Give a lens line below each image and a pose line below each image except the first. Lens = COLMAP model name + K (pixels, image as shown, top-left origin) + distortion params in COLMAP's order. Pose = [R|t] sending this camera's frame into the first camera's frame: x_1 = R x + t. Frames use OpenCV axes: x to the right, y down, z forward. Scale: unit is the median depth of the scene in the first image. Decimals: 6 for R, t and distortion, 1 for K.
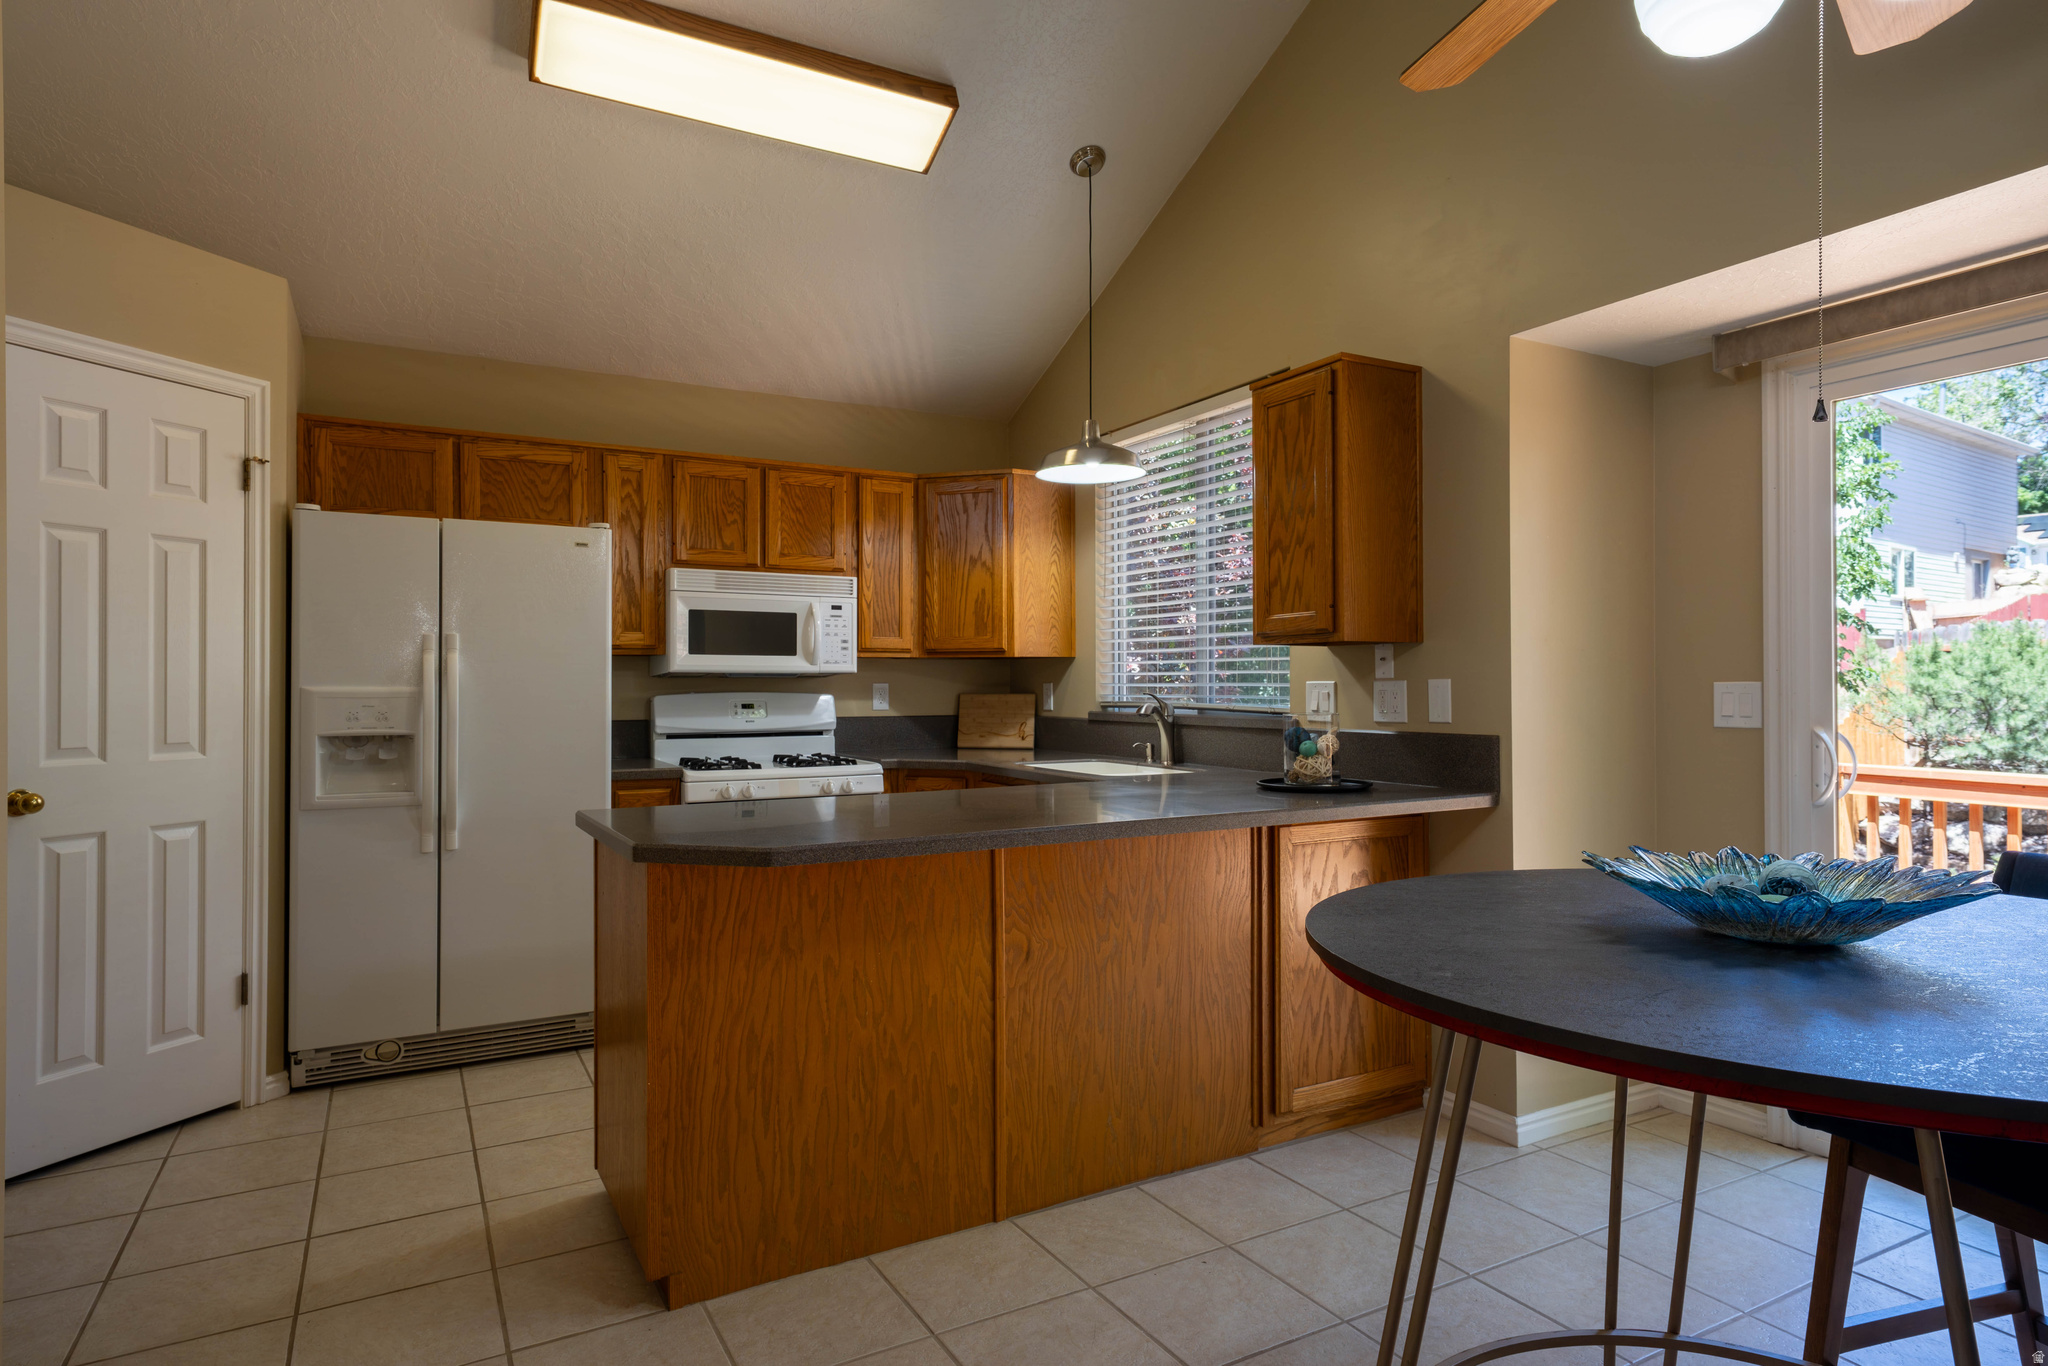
lens RADIAL K [[1132.9, 0, 1041.4], [0, 1132.9, 679.5], [0, 0, 1]] dist [0.004073, 0.000892]
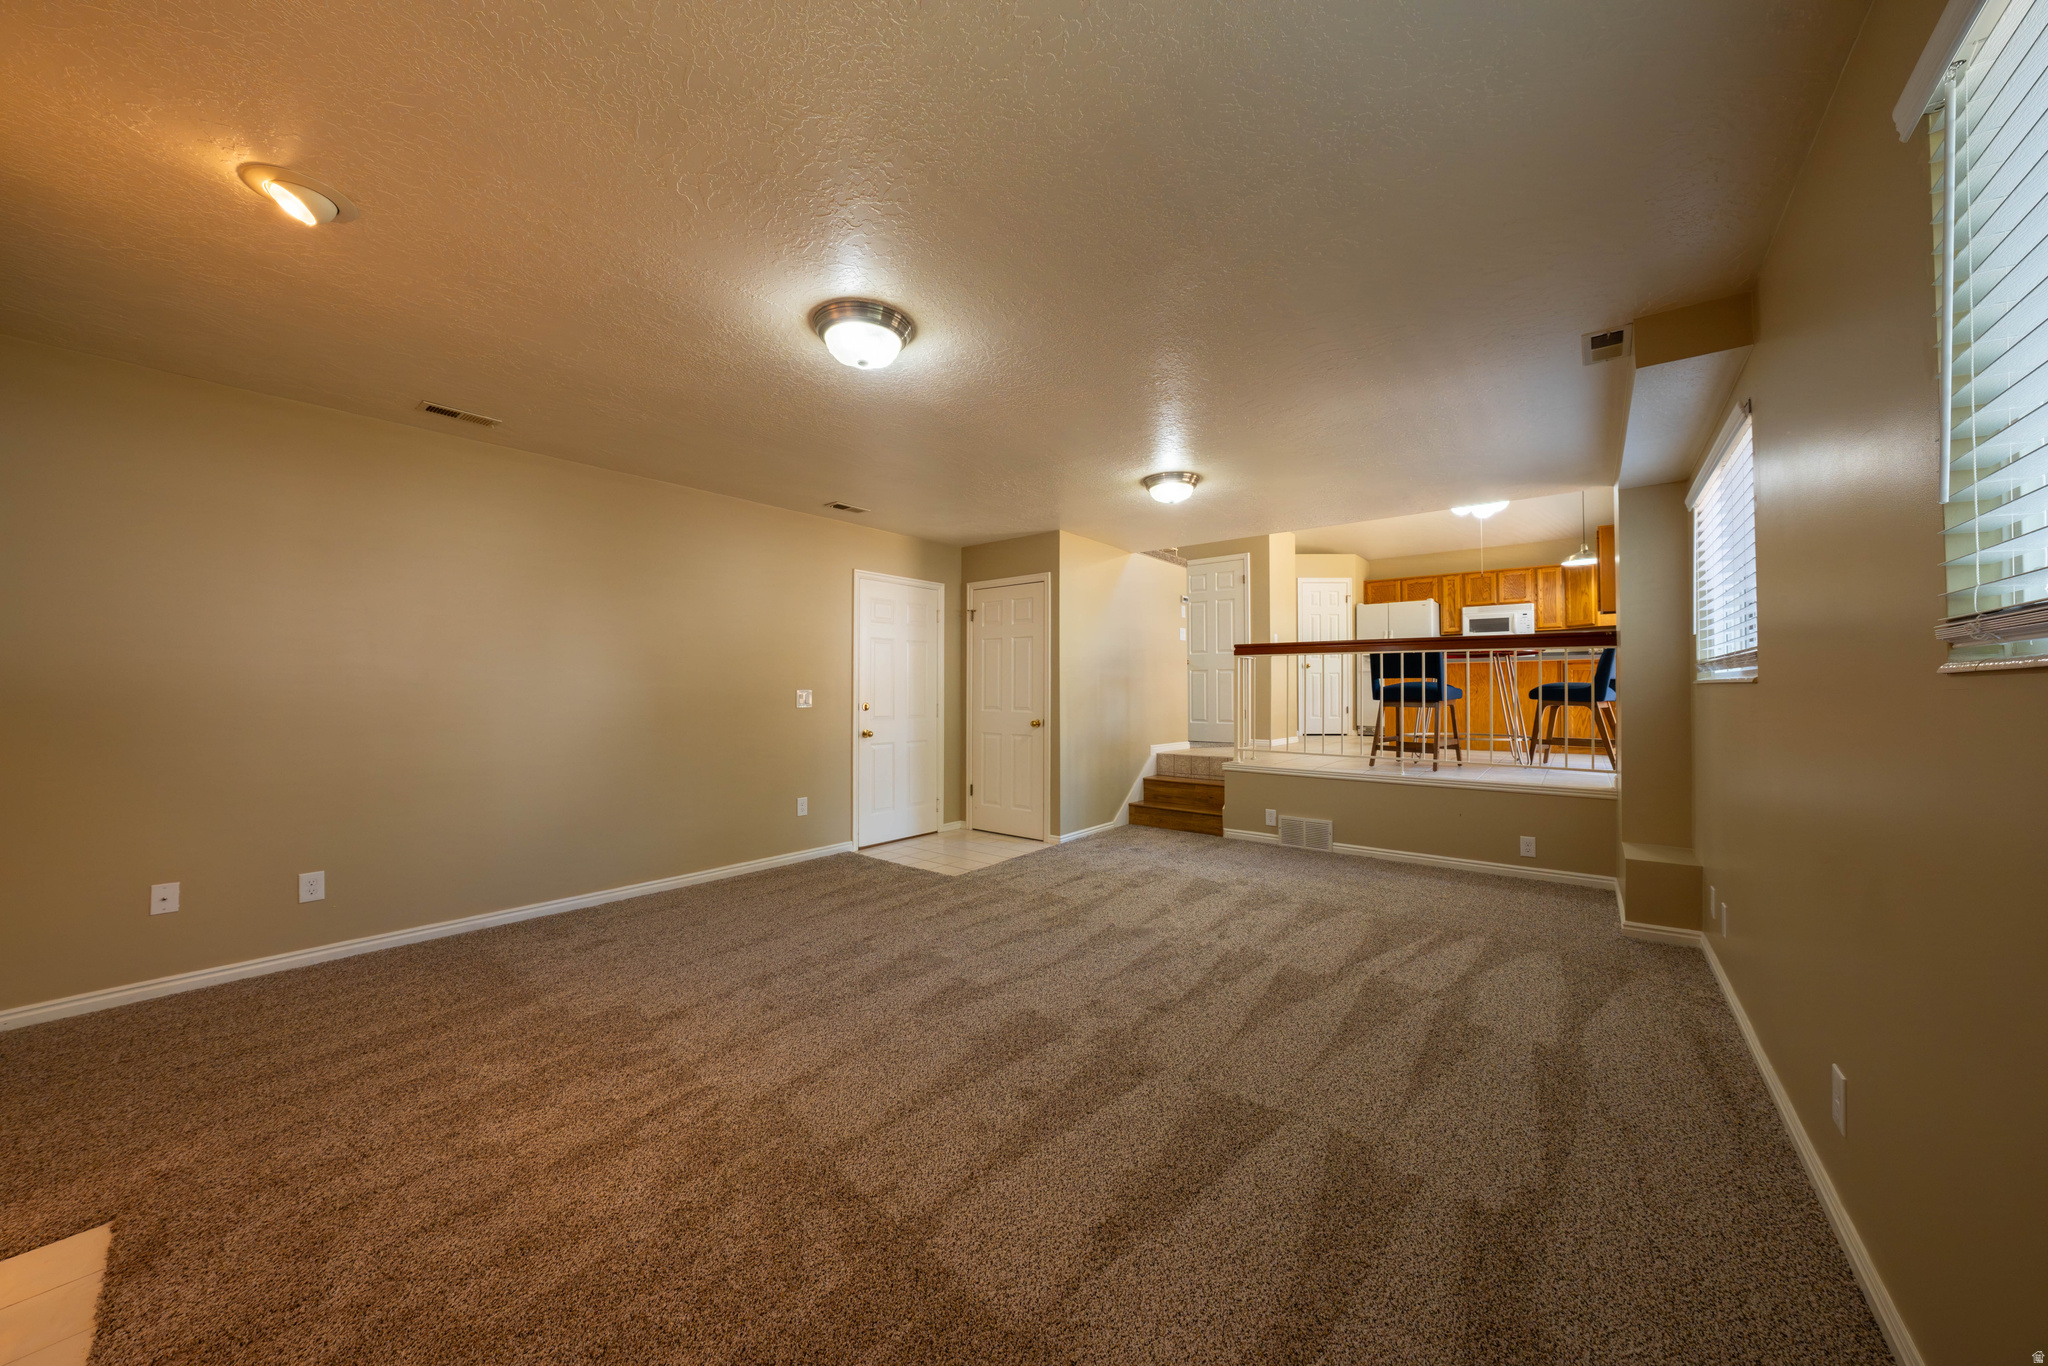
lens RADIAL K [[701.3, 0, 1033.8], [0, 701.3, 684.9], [0, 0, 1]] dist [-0.015666, 0.000295]
pose [[0.378936, -0.005147, -0.925409, 1.077918], [0.007916, 0.999966, -0.002321, 0.123086], [0.925389, -0.006446, 0.378964, -0.941718]]
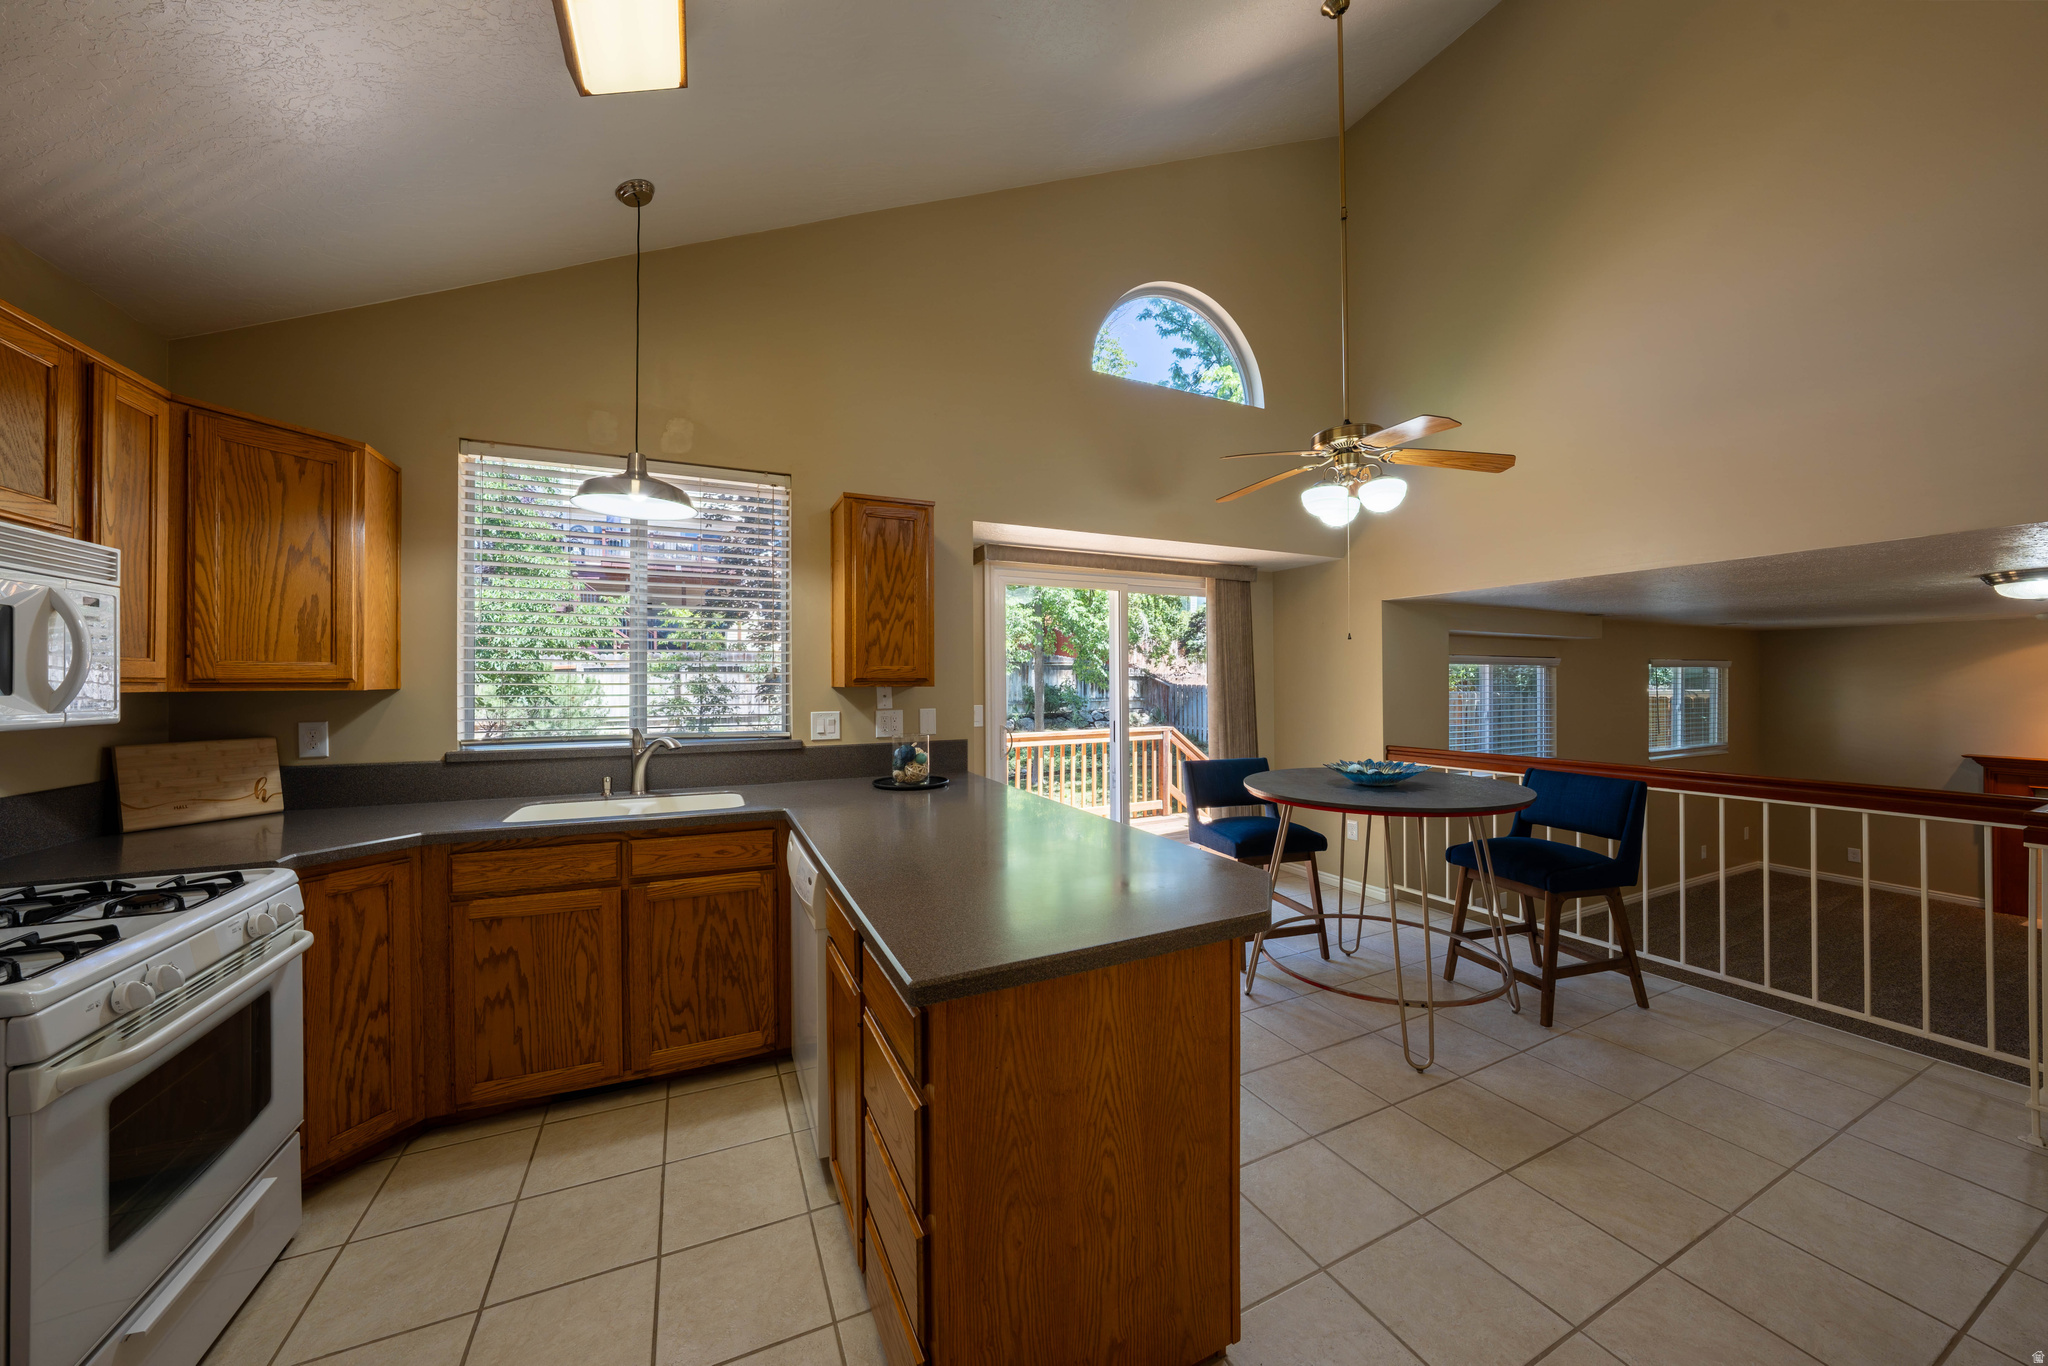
lens RADIAL K [[701.3, 0, 1026.3], [0, 701.3, 679.4], [0, 0, 1]] dist [-0.015666, 0.000295]
pose [[0.085304, 0.006817, 0.996332, -0.483912], [-0.000795, 0.999977, -0.006774, -0.026556], [-0.996355, -0.000215, 0.085307, 0.559977]]
